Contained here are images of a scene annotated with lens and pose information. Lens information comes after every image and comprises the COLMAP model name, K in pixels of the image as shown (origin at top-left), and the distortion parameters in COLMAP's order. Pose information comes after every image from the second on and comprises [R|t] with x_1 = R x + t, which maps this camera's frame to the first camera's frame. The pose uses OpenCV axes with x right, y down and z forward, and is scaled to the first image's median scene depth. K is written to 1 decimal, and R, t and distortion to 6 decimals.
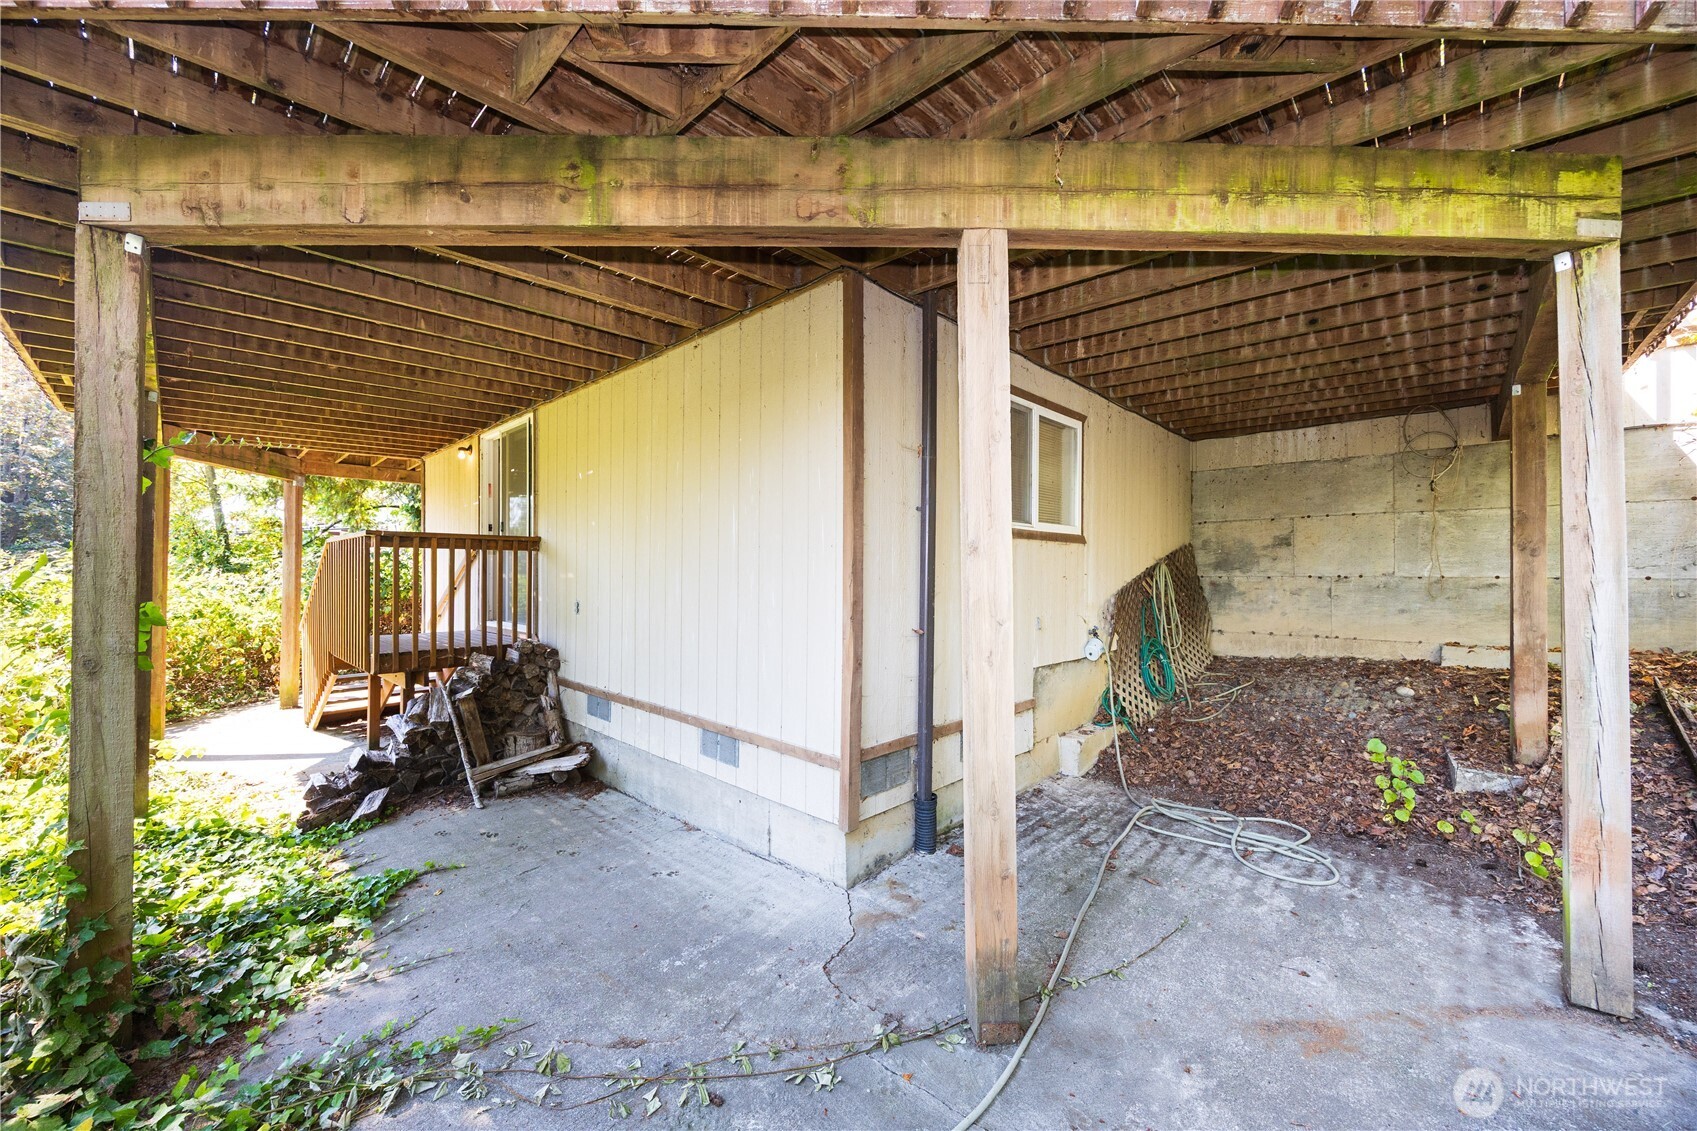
lens RADIAL K [[645.3, 0, 843.5], [0, 645.3, 569.2], [0, 0, 1]] dist [-0.000603, -0.000528]
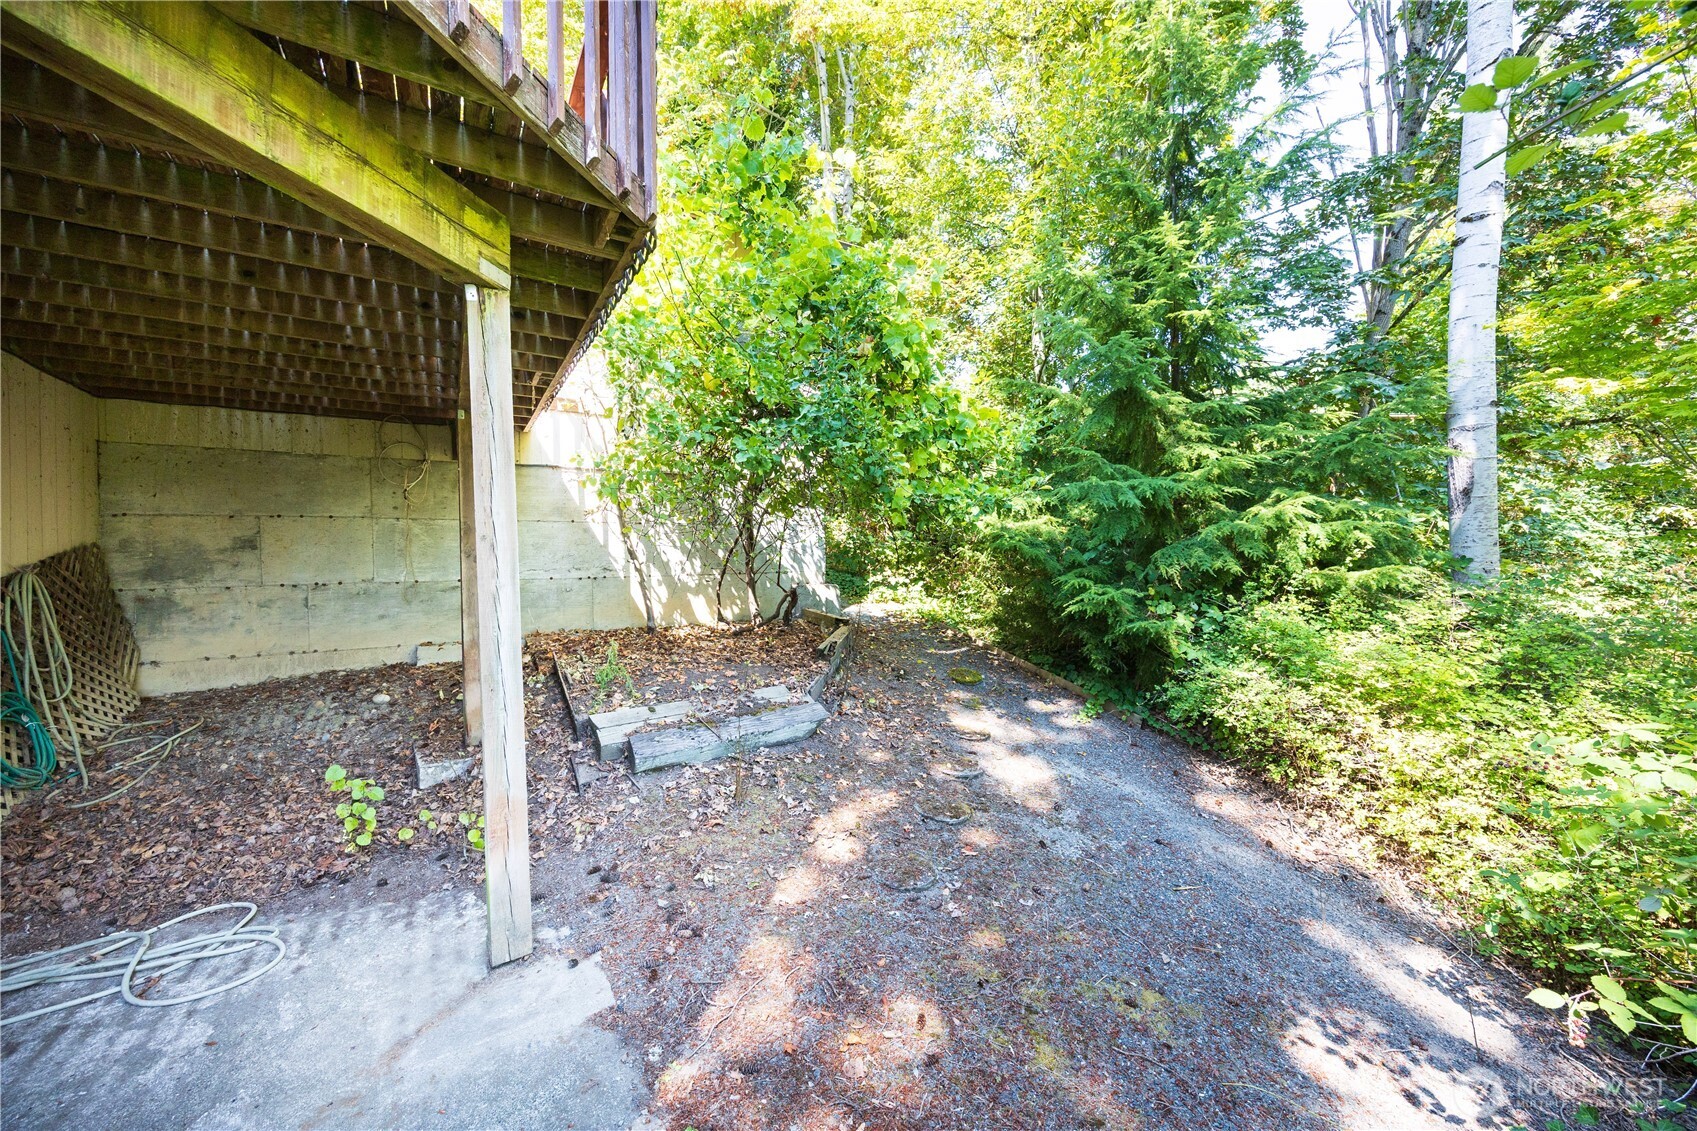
lens RADIAL K [[645.3, 0, 843.5], [0, 645.3, 569.2], [0, 0, 1]] dist [-0.000603, -0.000528]
pose [[0.261328, -0.010878, 0.965189, 0.113655], [0.017587, 0.999824, 0.006507, -0.003512], [-0.965090, 0.015274, 0.261473, 0.058708]]
